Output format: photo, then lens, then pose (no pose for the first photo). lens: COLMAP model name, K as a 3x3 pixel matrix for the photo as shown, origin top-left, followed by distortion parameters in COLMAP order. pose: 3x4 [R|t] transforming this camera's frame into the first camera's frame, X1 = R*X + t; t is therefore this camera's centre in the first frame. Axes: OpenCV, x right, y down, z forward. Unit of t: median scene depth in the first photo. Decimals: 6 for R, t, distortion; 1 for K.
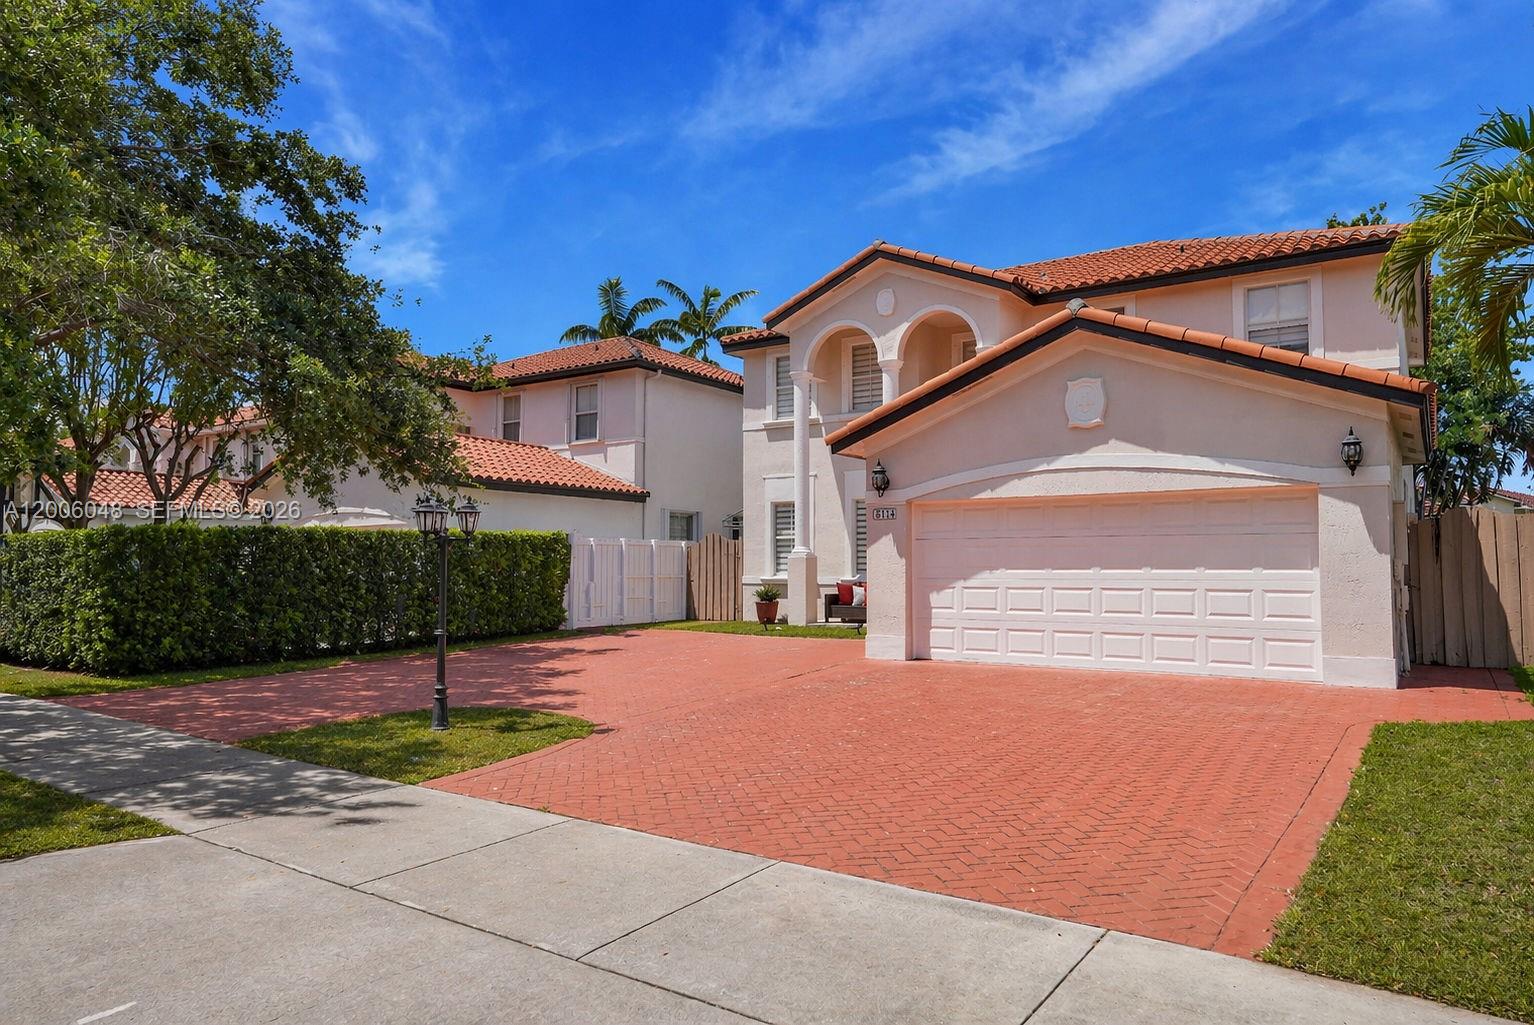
lens RADIAL K [[727.4, 0, 767.7], [0, 727.4, 491.1], [0, 0, 1]] dist [0.001432, 0.000357]
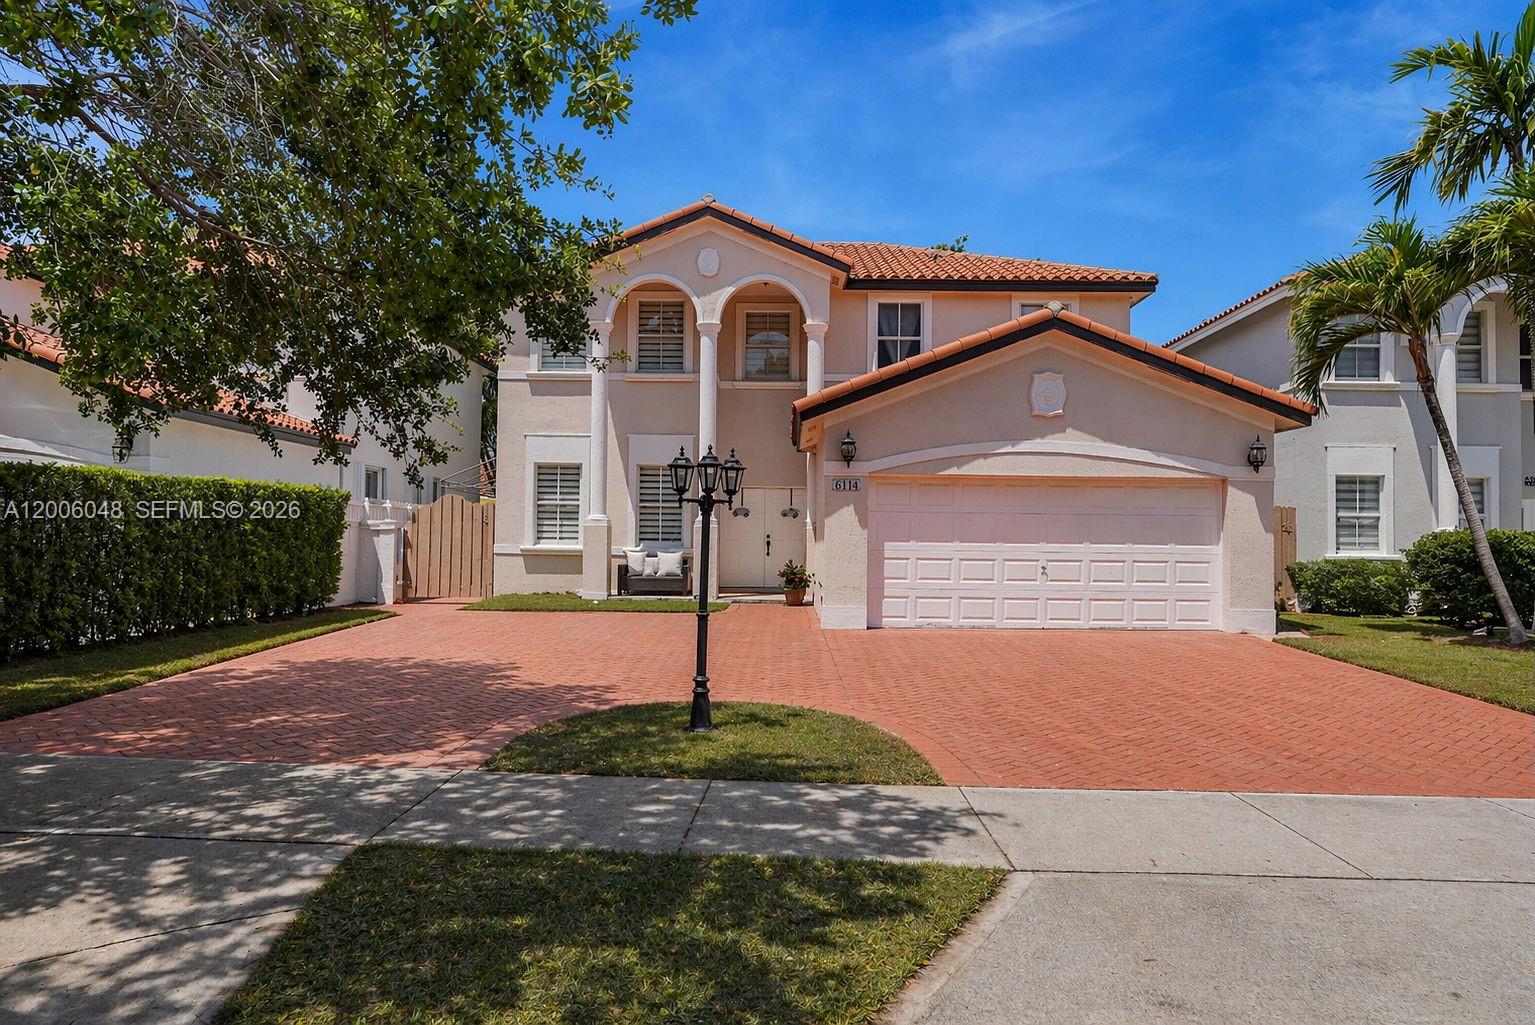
lens RADIAL K [[733.0, 0, 758.8], [0, 733.0, 515.4], [0, 0, 1]] dist [-0.000367, 0.000863]
pose [[0.890898, 0.023778, 0.453580, -0.422562], [-0.058569, 0.996306, 0.062809, 0.017851], [-0.450411, -0.082522, 0.888999, 0.177144]]
